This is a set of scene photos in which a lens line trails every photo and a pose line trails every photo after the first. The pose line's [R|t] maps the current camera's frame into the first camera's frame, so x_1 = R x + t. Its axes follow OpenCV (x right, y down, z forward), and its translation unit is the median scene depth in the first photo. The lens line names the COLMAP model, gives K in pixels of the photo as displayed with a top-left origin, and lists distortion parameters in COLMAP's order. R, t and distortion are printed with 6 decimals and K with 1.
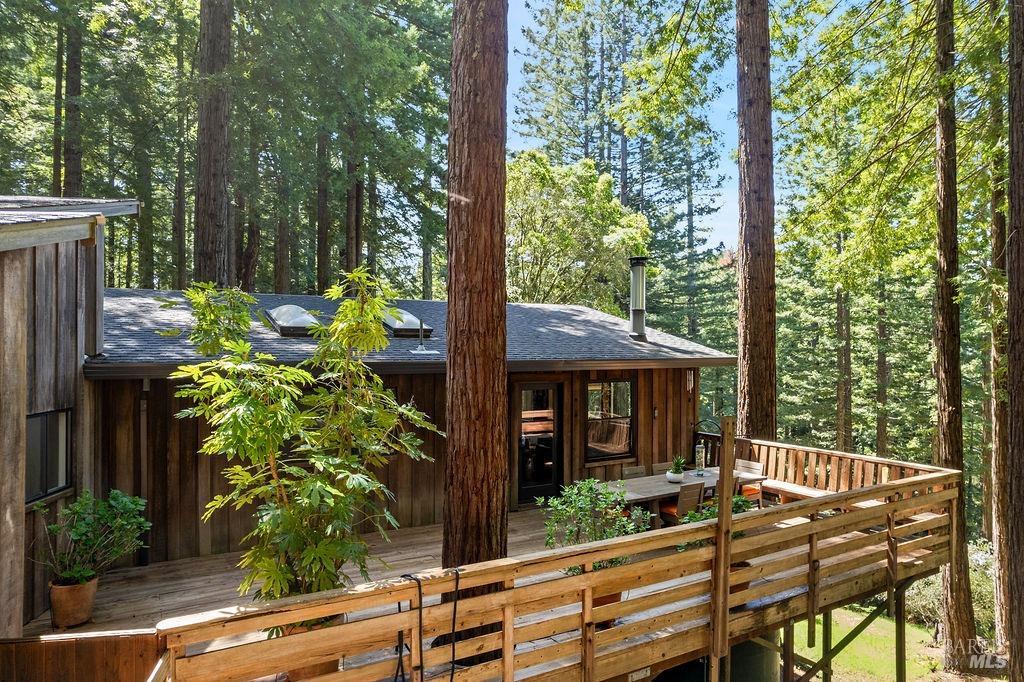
lens RADIAL K [[664.1, 0, 512.1], [0, 664.1, 346.0], [0, 0, 1]] dist [-0.049940, 0.033393]
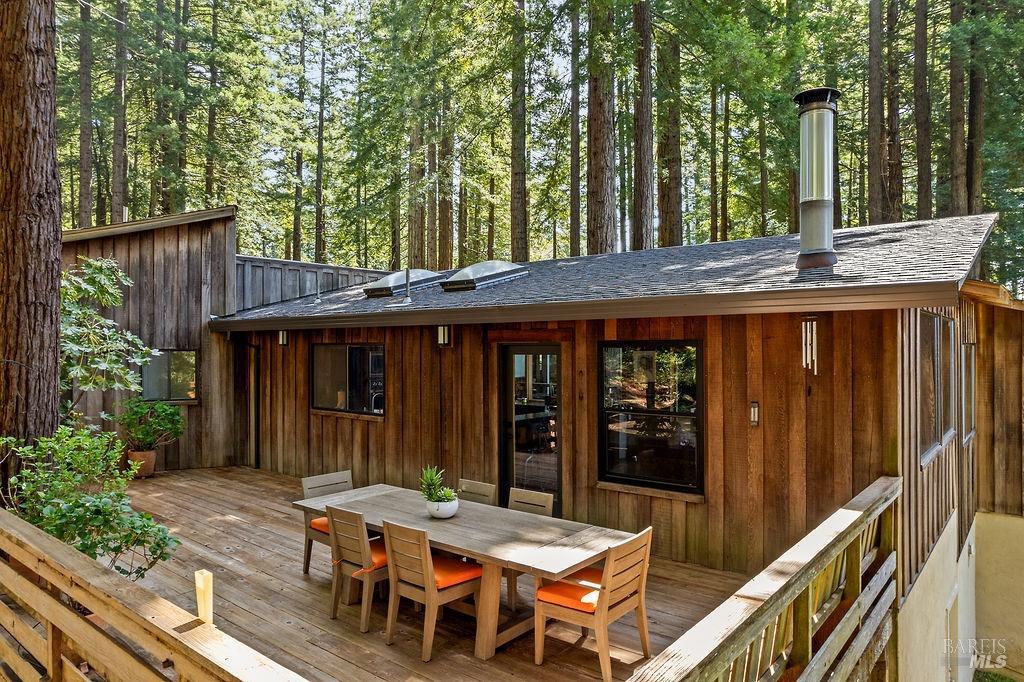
lens RADIAL K [[664.1, 0, 513.6], [0, 664.1, 339.8], [0, 0, 1]] dist [-0.049940, 0.033393]
pose [[0.327011, -0.008759, -0.944980, 0.683084], [0.008302, 0.999945, -0.006396, 0.056294], [0.944984, -0.005754, 0.327066, 0.770363]]
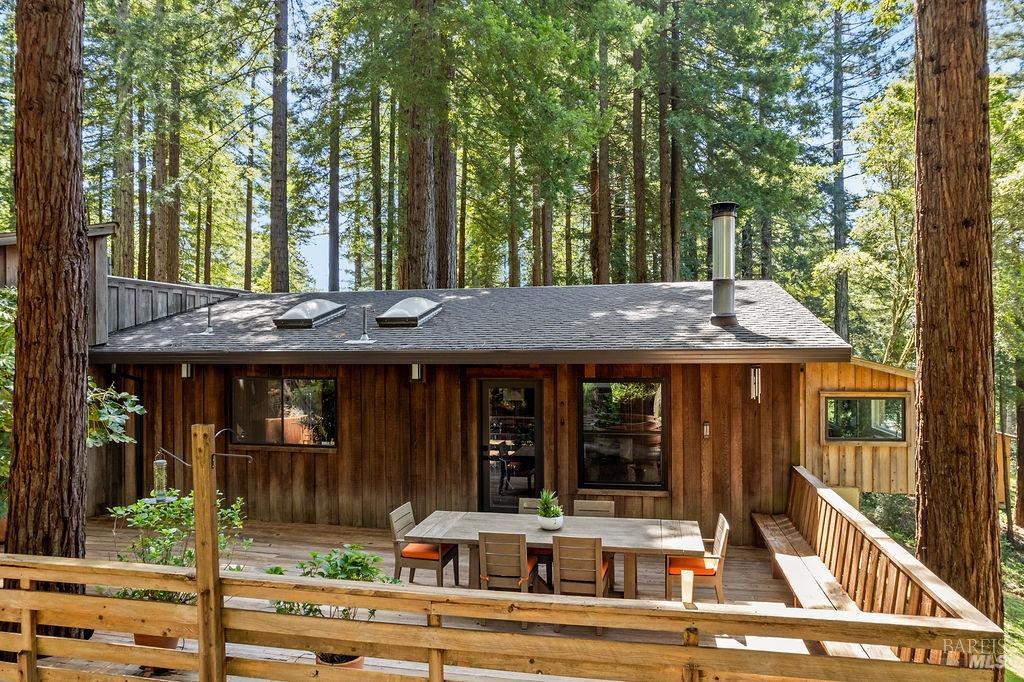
lens RADIAL K [[664.1, 0, 522.6], [0, 664.1, 338.0], [0, 0, 1]] dist [-0.049940, 0.033393]
pose [[0.731181, -0.012260, -0.682074, 0.611022], [0.009907, 0.999924, -0.007353, 0.011174], [0.682112, -0.001381, 0.731247, 0.423751]]
